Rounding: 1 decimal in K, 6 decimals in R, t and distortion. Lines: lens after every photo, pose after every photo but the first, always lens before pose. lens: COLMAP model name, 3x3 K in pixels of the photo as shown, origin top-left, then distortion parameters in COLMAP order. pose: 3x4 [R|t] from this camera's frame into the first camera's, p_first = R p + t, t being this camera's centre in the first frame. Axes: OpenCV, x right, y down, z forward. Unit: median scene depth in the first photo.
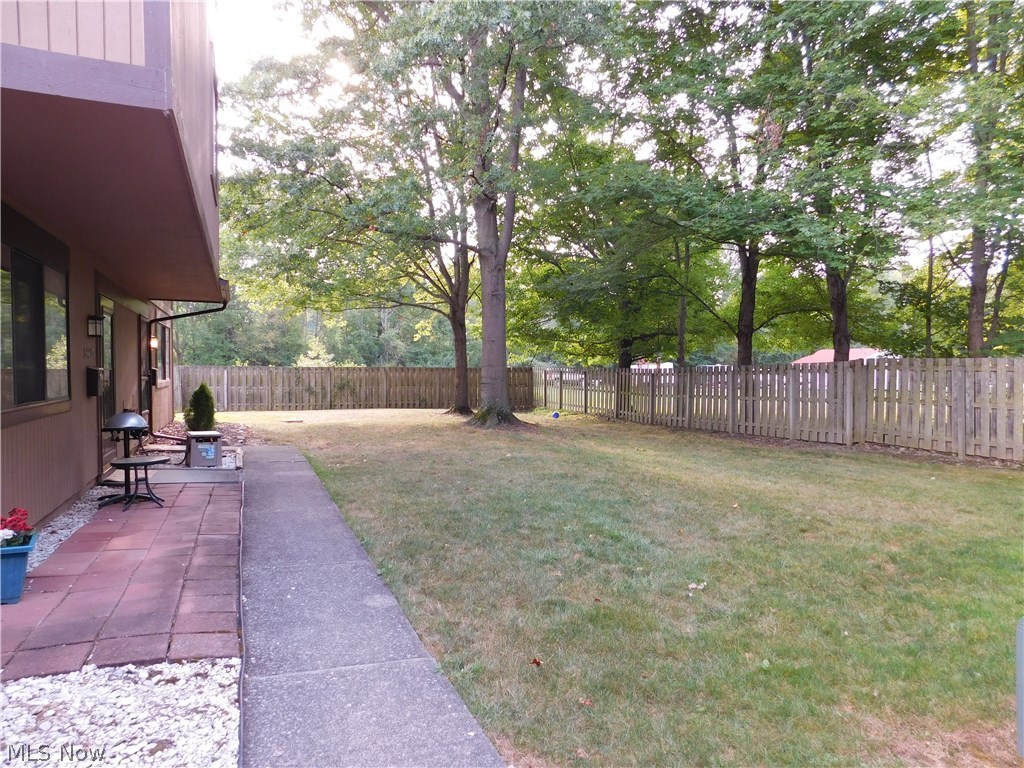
lens RADIAL K [[680.0, 0, 512.0], [0, 680.0, 384.0], [0, 0, 1]] dist [-0.076960, 0.049818]
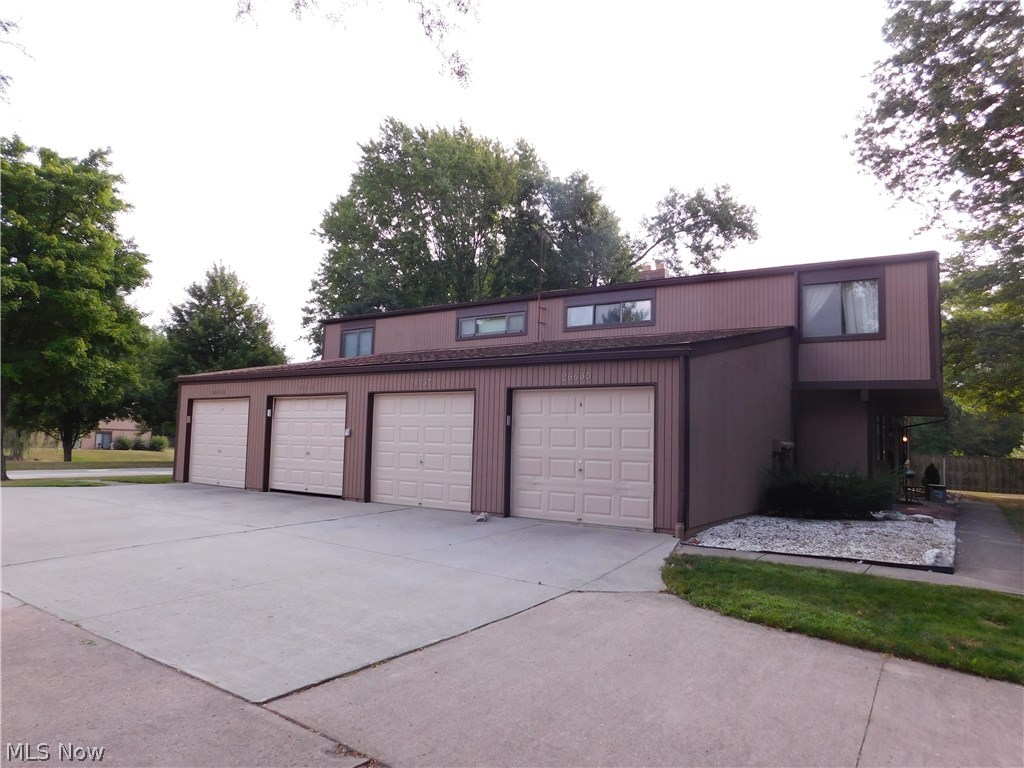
lens RADIAL K [[680.0, 0, 512.0], [0, 680.0, 384.0], [0, 0, 1]] dist [-0.076960, 0.049818]
pose [[0.562244, -0.054685, -0.825161, 0.162202], [-0.056546, 0.992934, -0.104333, 0.017347], [0.825036, 0.105320, 0.555179, -0.398980]]
